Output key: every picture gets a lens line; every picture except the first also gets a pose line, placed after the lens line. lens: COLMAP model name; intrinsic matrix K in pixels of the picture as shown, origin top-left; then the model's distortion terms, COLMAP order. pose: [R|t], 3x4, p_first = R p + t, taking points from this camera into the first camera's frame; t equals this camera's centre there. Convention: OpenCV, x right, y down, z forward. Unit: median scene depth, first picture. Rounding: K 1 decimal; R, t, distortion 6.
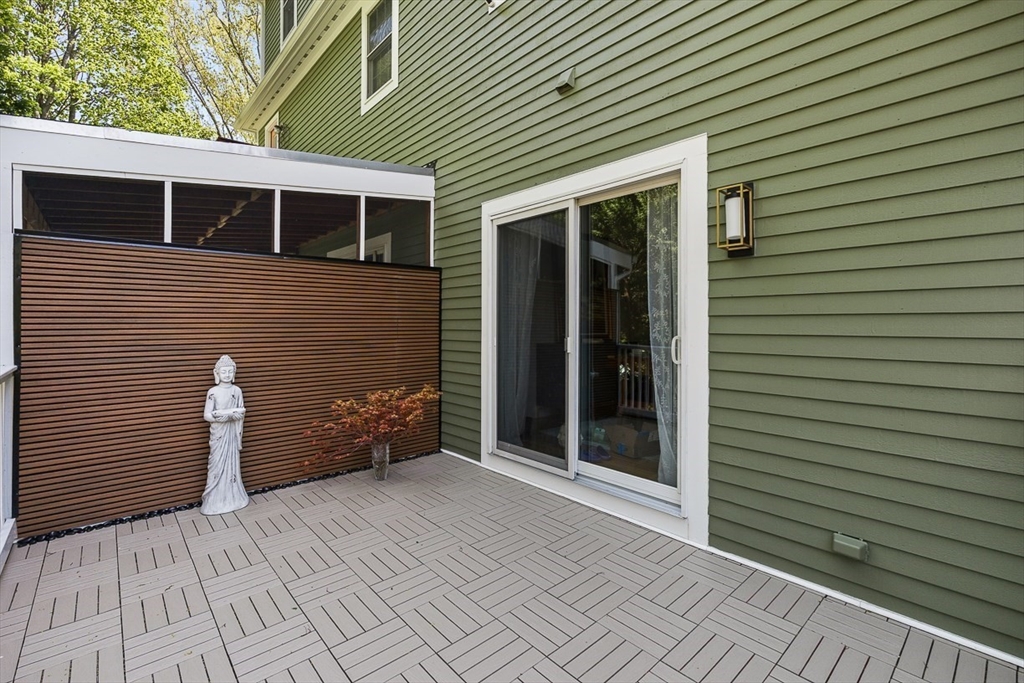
lens RADIAL K [[460.2, 0, 510.8], [0, 460.2, 332.5], [0, 0, 1]] dist [-0.004610, -0.000512]
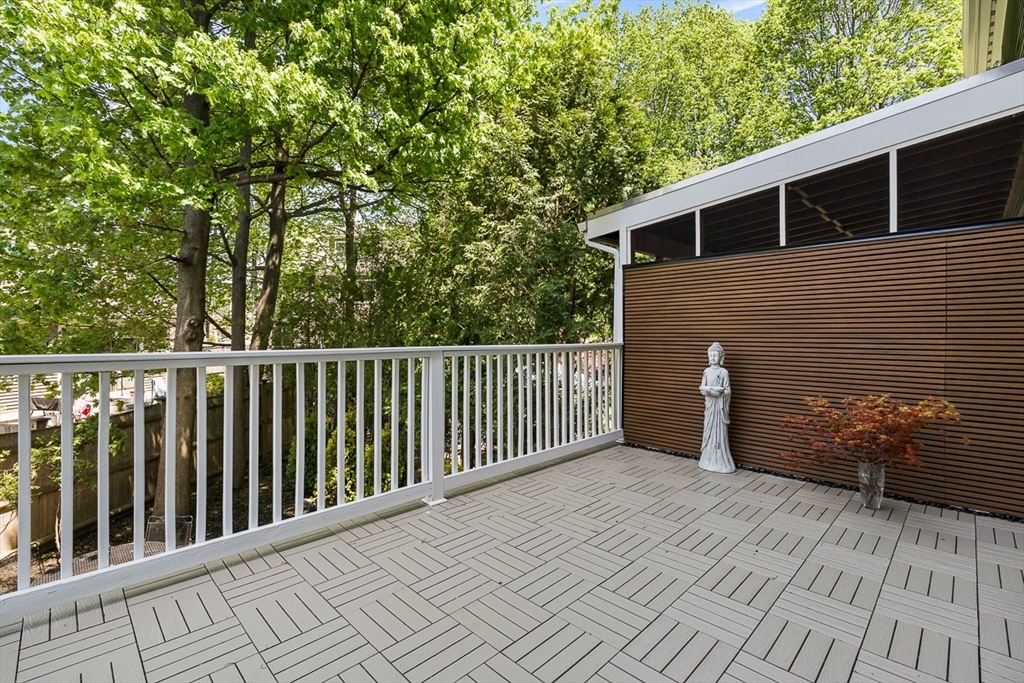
lens RADIAL K [[460.2, 0, 480.6], [0, 460.2, 322.4], [0, 0, 1]] dist [-0.004610, -0.000512]
pose [[0.023195, -0.003024, -0.999726, 0.571469], [-0.008475, 0.999959, -0.003221, 0.006492], [0.999695, 0.008547, 0.023169, 0.348138]]
